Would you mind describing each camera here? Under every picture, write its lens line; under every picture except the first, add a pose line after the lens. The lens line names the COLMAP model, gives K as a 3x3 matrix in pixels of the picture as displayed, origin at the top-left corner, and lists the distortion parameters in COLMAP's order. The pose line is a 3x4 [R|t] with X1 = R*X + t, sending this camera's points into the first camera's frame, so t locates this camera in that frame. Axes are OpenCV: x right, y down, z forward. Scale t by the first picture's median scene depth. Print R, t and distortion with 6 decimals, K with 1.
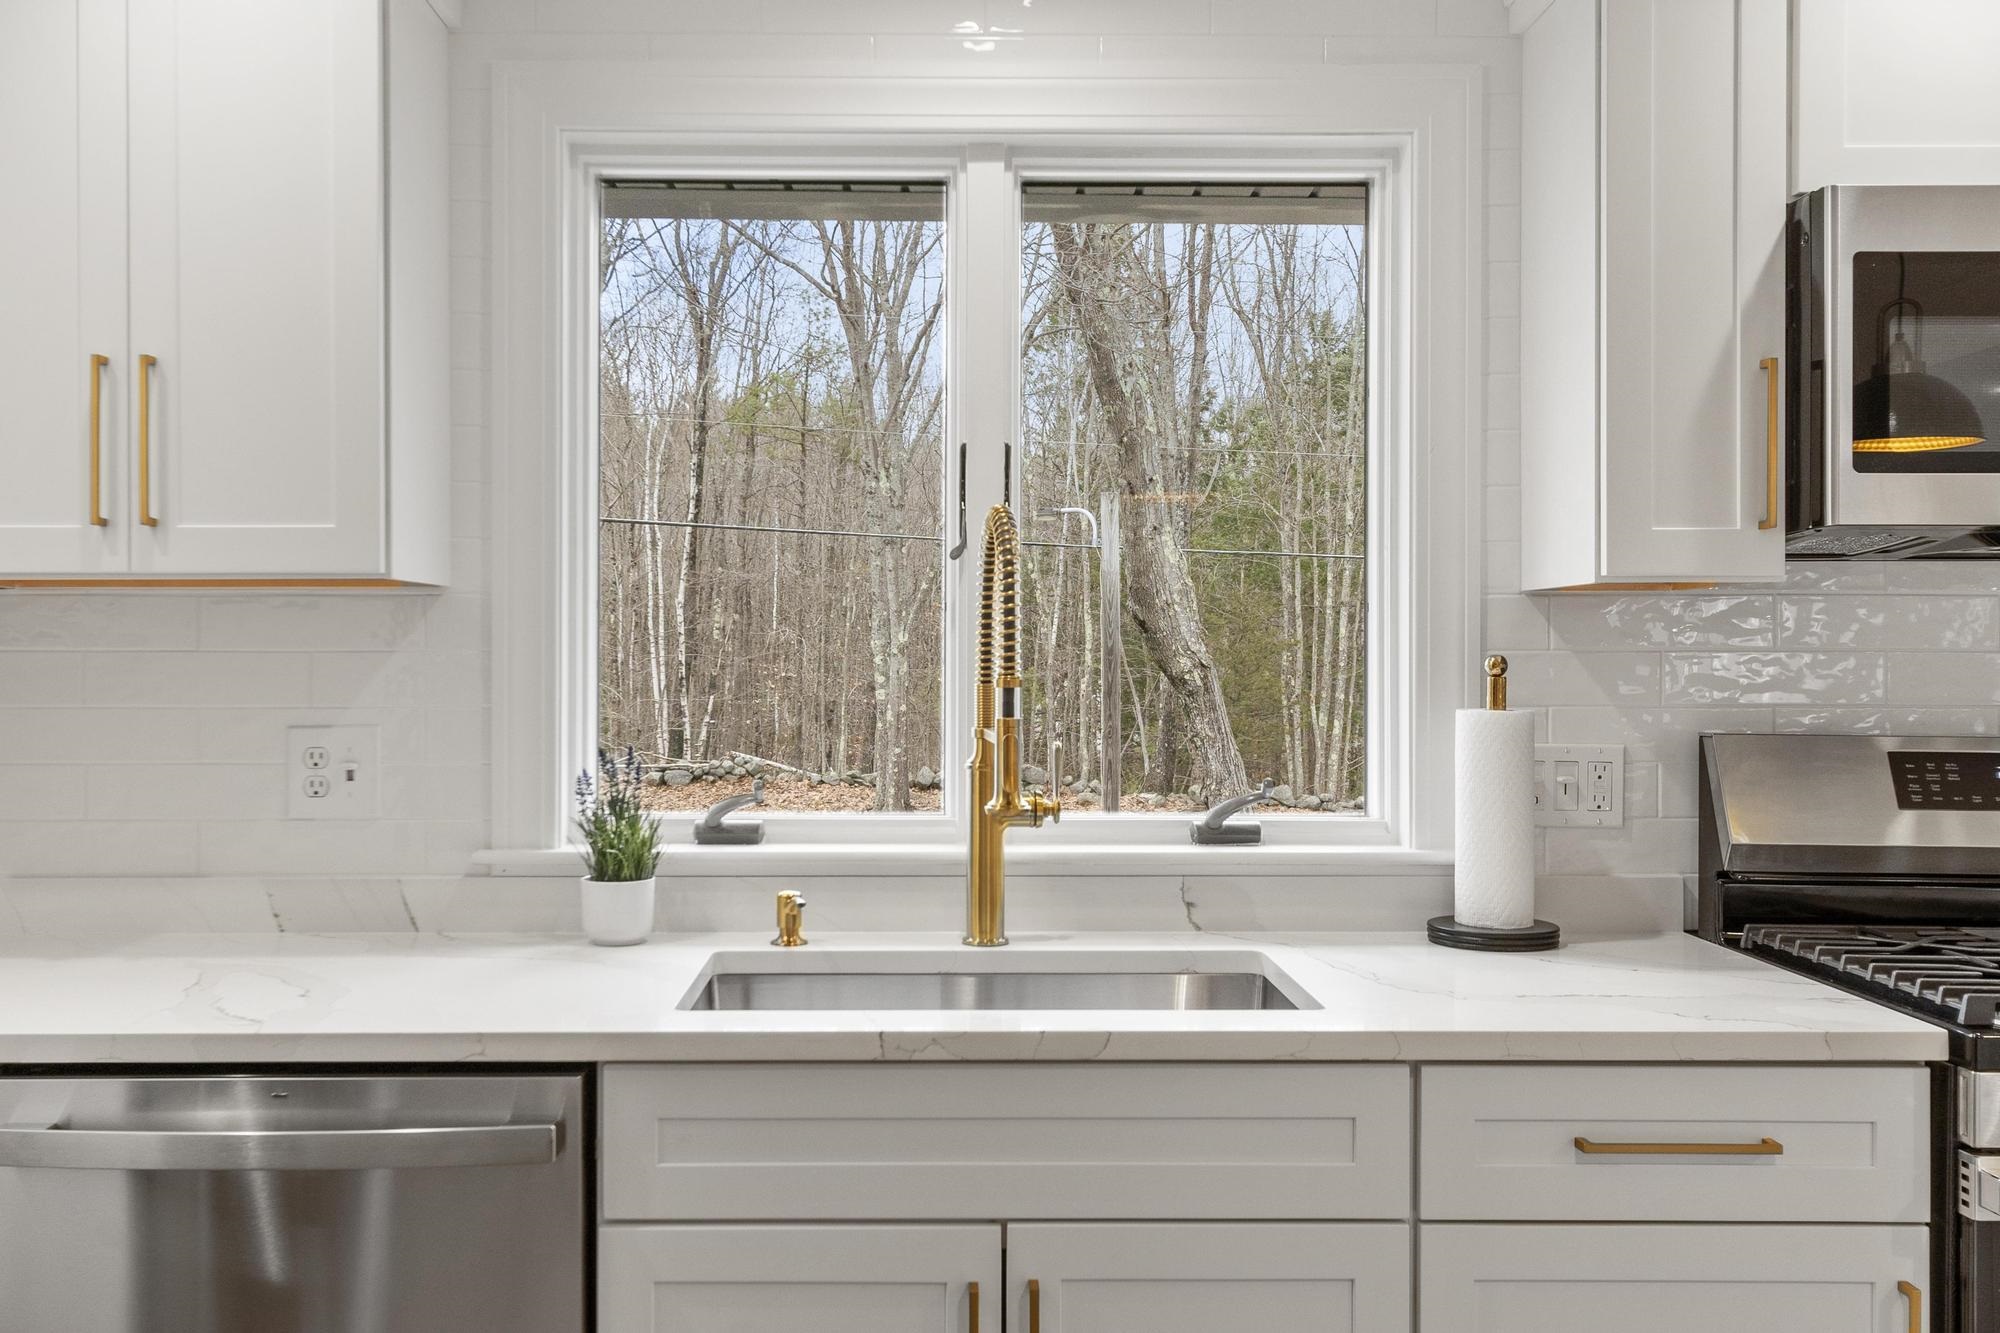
lens RADIAL K [[1838.2, 0, 942.9], [0, 1838.2, 658.9], [0, 0, 1]] dist [0.012900, -0.014808]
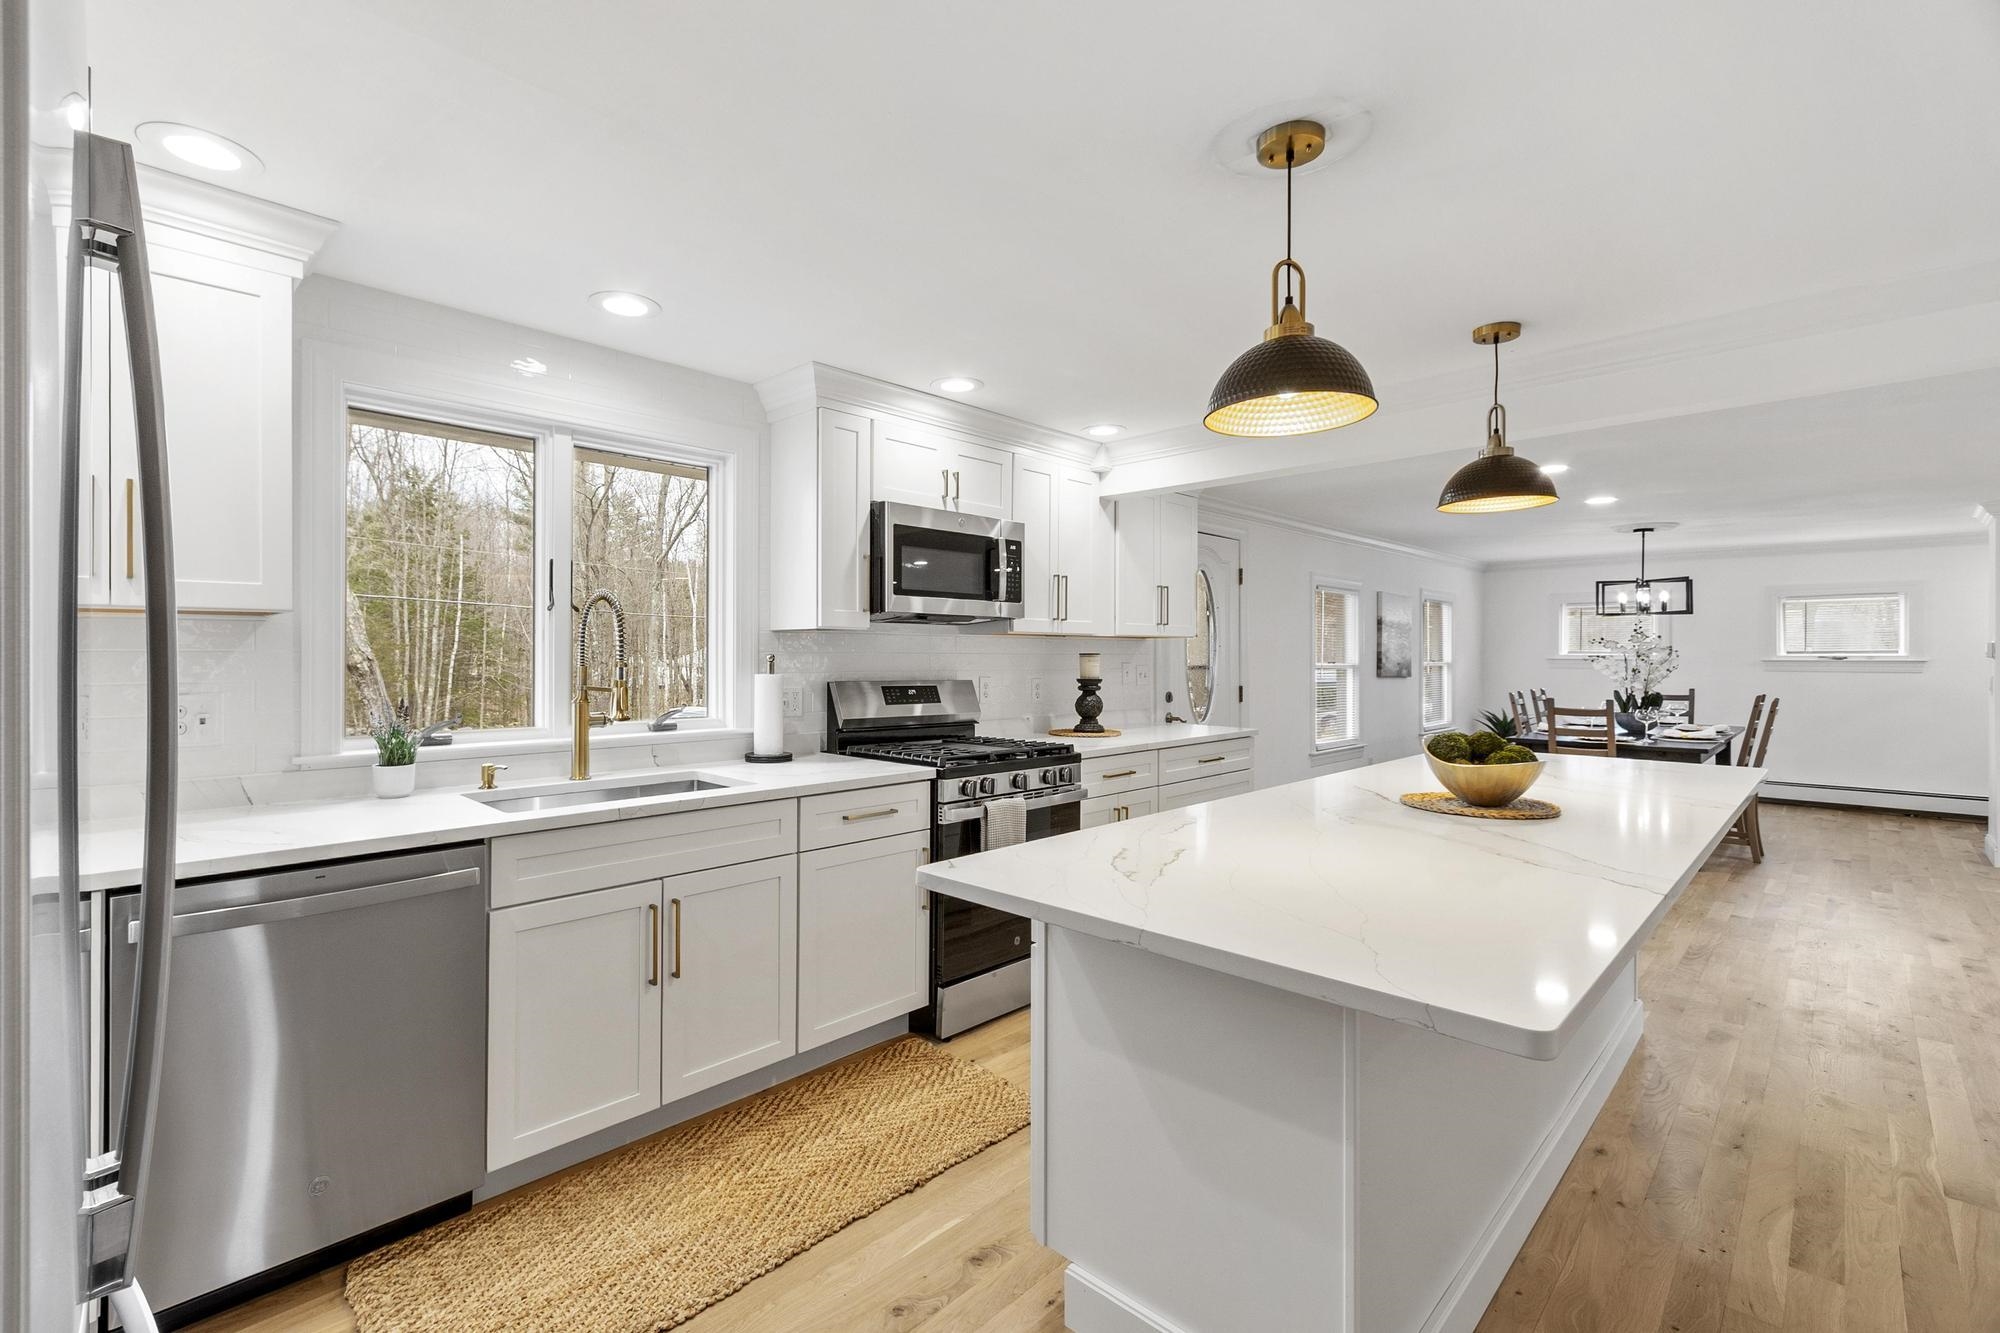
lens RADIAL K [[887.3, 0, 941.7], [0, 887.3, 659.6], [0, 0, 1]] dist [0.000506, 0.000015]
pose [[0.720783, -0.003448, 0.693152, -0.439902], [0.000290, 0.999989, 0.004673, 0.000257], [-0.693160, -0.003167, 0.720776, -0.118043]]
